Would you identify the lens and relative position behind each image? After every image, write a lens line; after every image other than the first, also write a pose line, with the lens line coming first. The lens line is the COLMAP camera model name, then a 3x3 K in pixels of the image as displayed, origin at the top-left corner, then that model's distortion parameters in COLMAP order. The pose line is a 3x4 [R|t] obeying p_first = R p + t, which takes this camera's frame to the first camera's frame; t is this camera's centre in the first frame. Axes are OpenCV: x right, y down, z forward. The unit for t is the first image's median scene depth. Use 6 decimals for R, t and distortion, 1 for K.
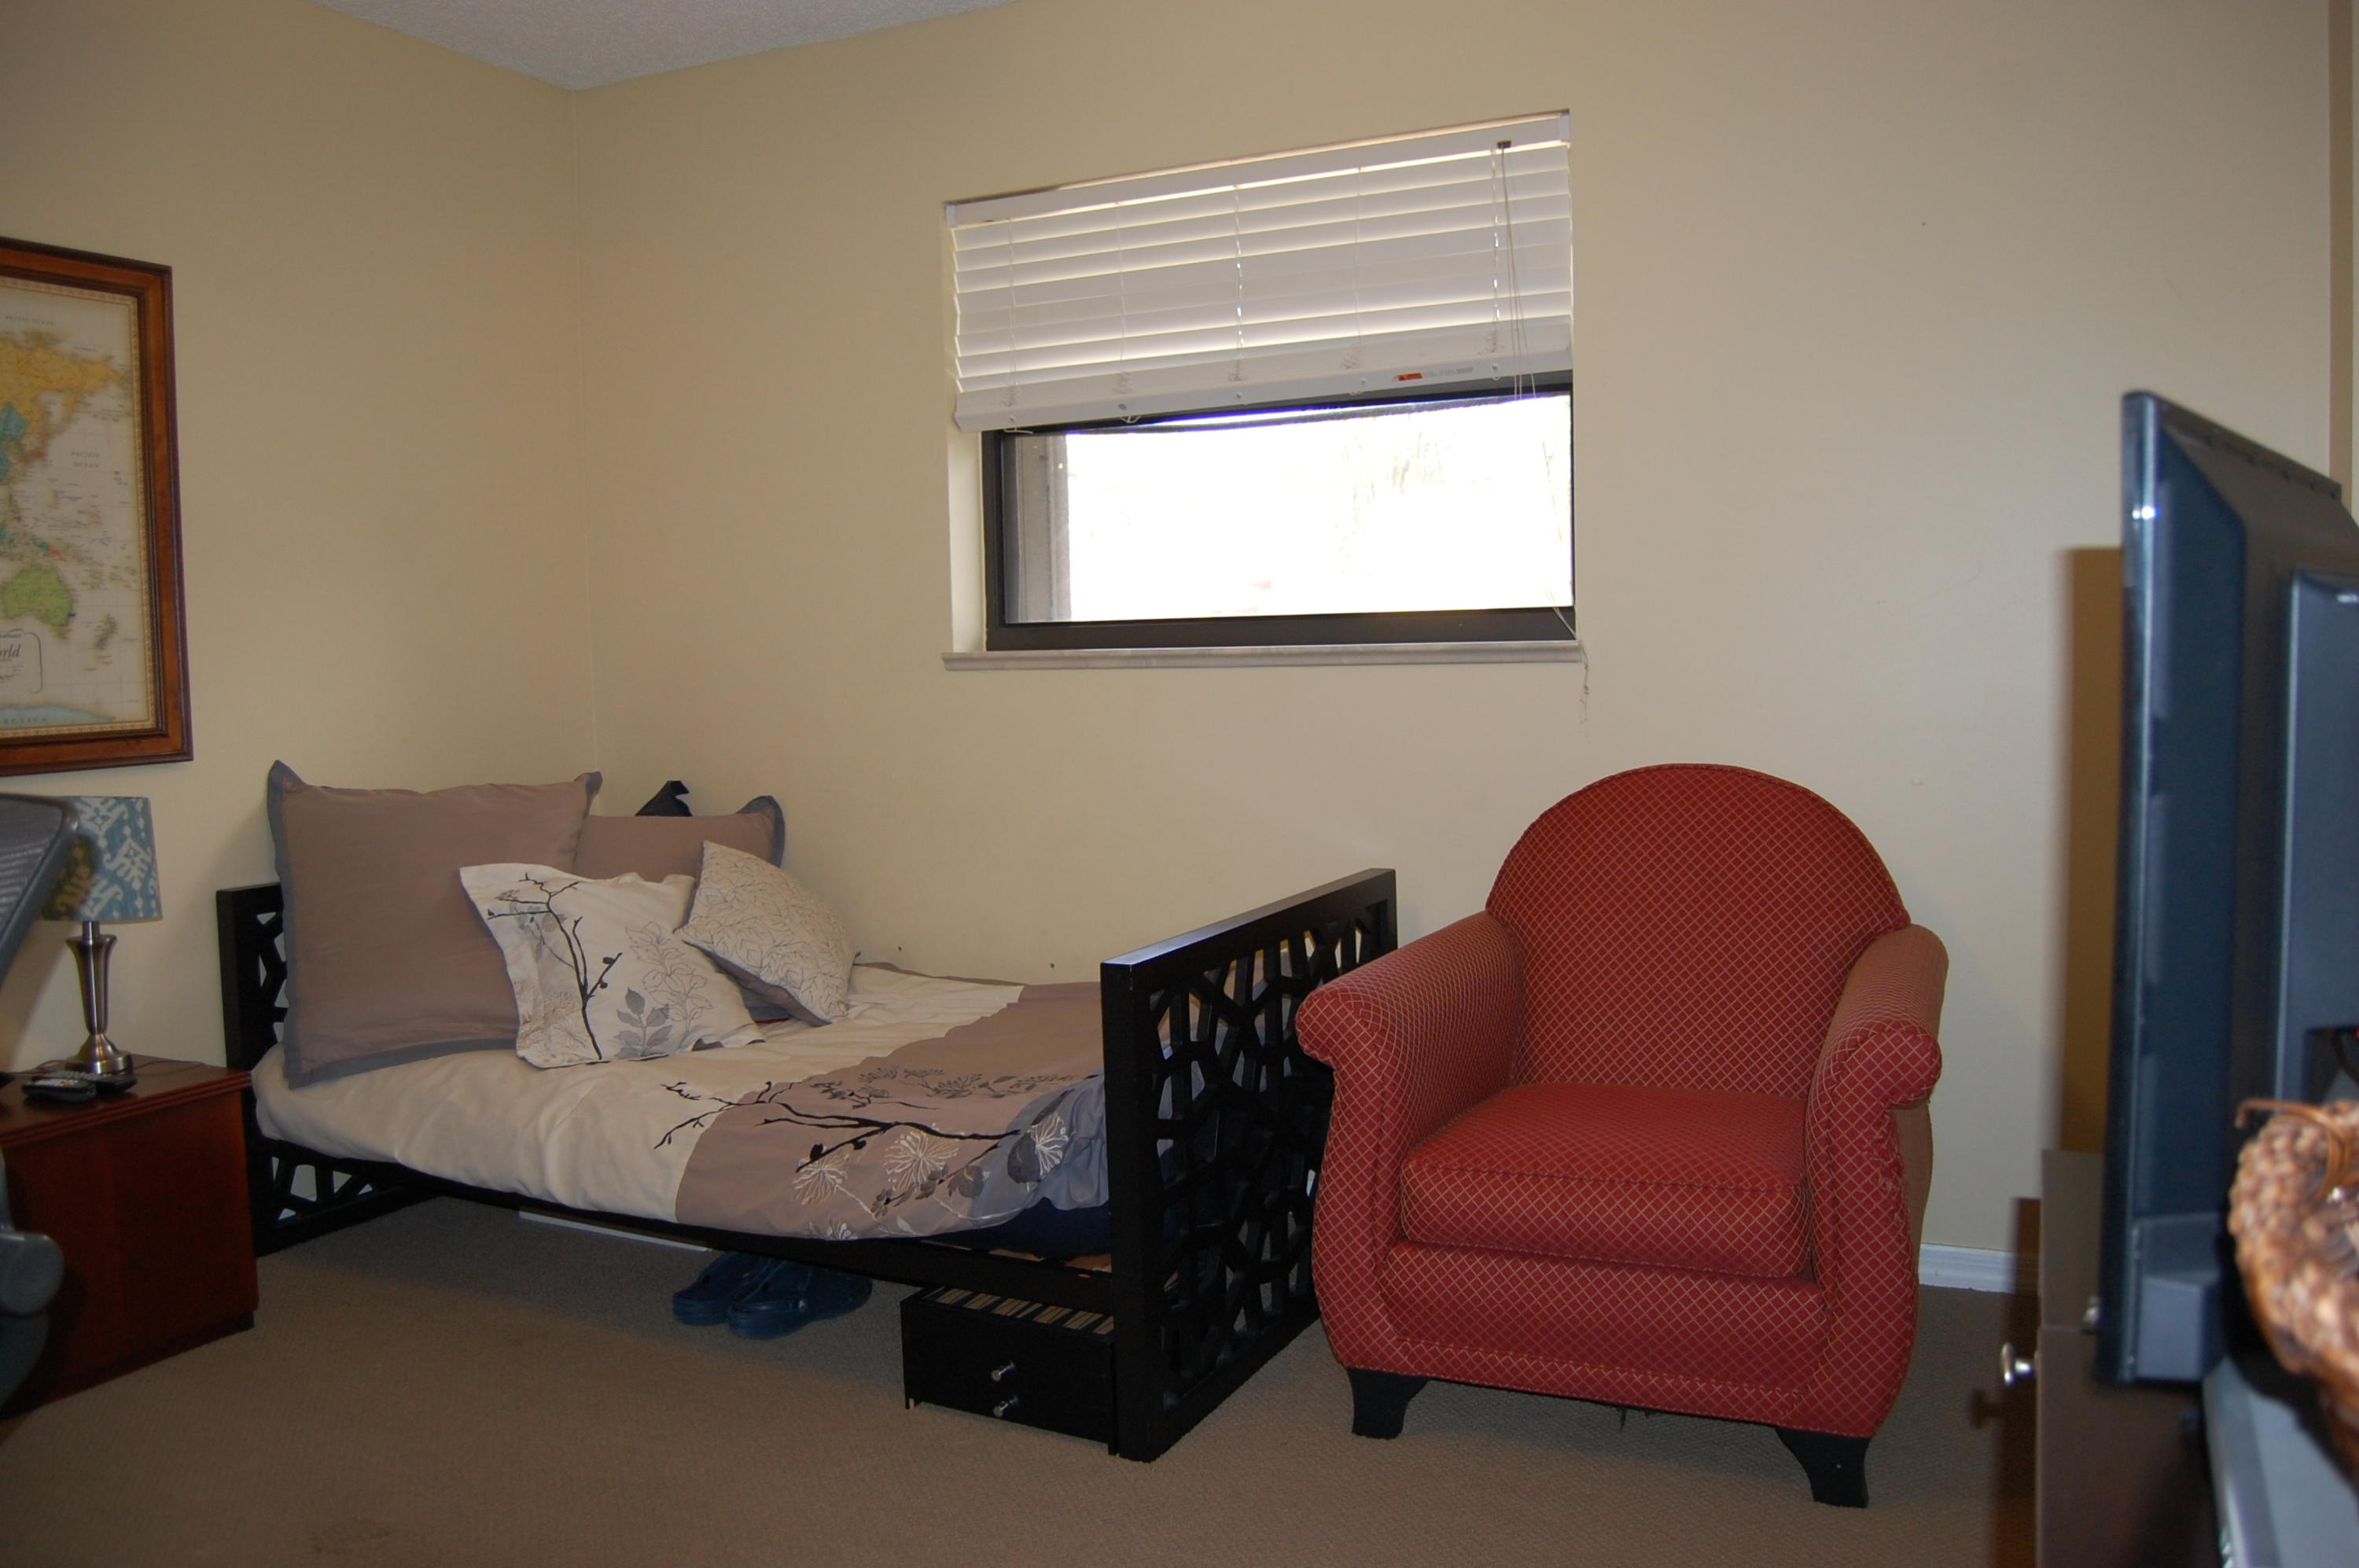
lens RADIAL K [[1837.6, 0, 1179.5], [0, 1837.6, 784.0], [0, 0, 1]] dist [-0.097560, 0.045250]
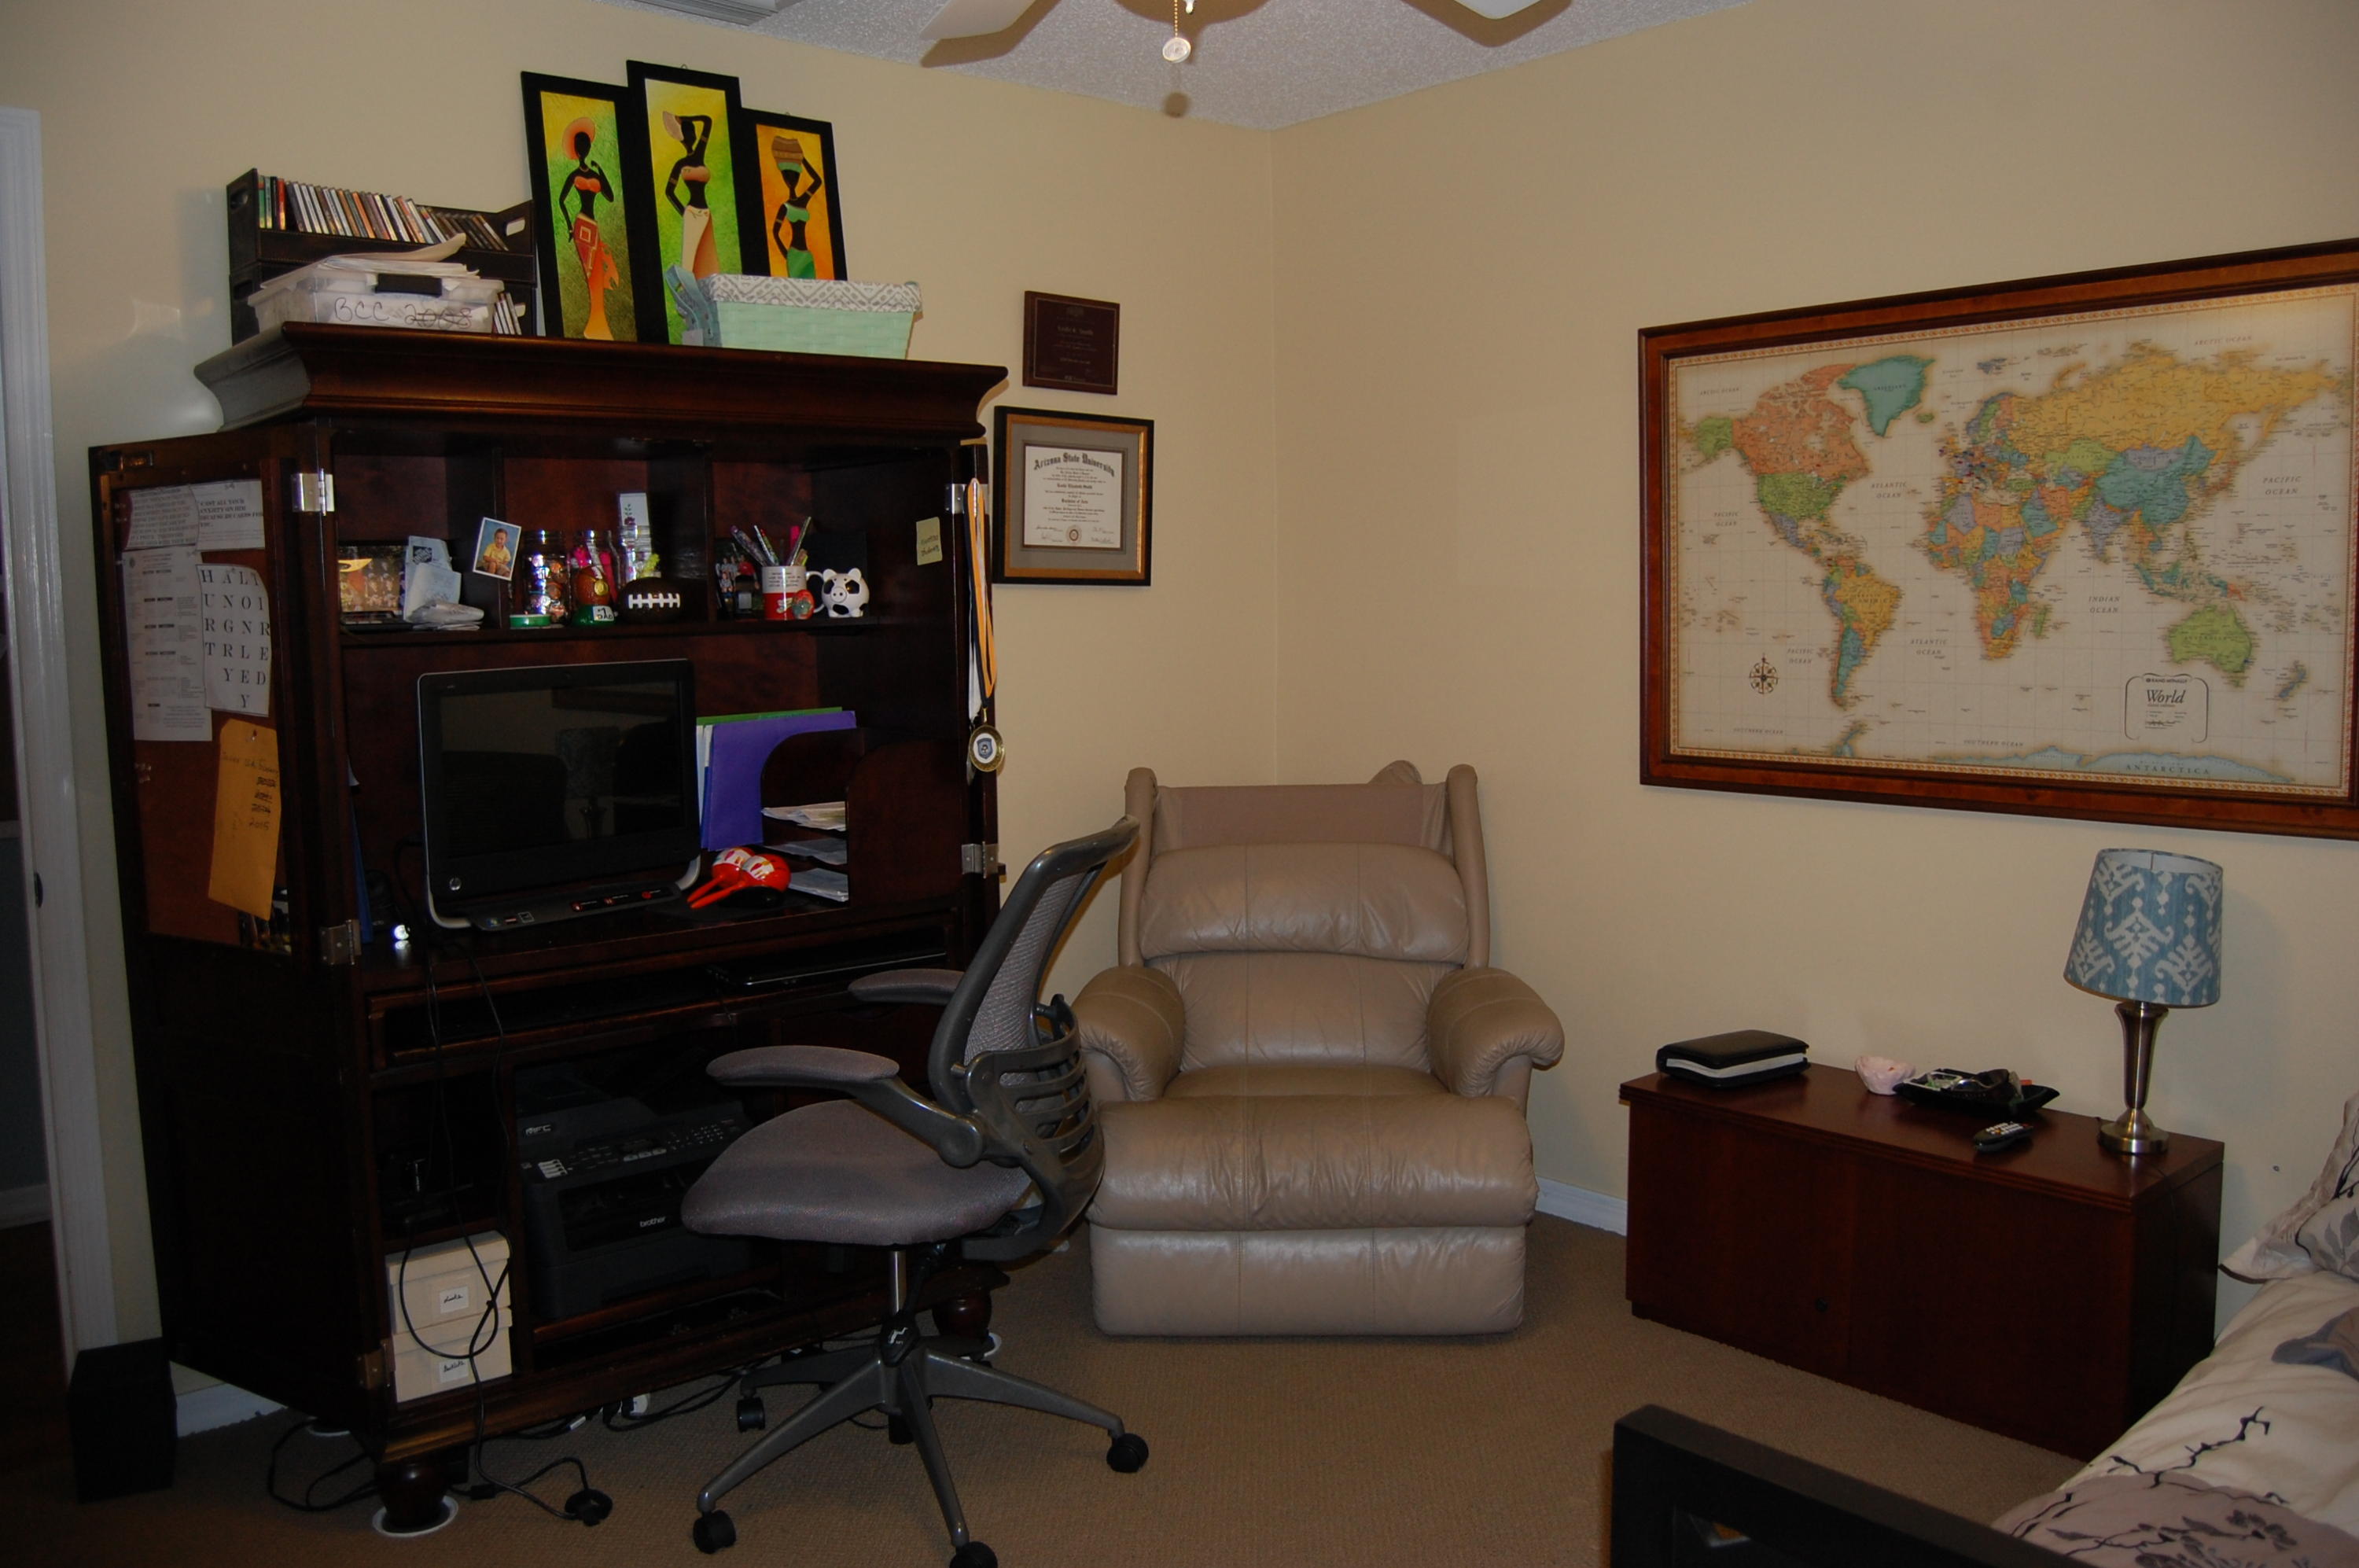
lens RADIAL K [[1837.6, 0, 1179.5], [0, 1837.6, 784.0], [0, 0, 1]] dist [-0.097560, 0.045250]
pose [[-0.363766, 0.120413, -0.923675, 0.422323], [-0.052745, 0.987356, 0.149487, -0.141652], [0.929996, 0.103098, -0.352815, 0.832108]]
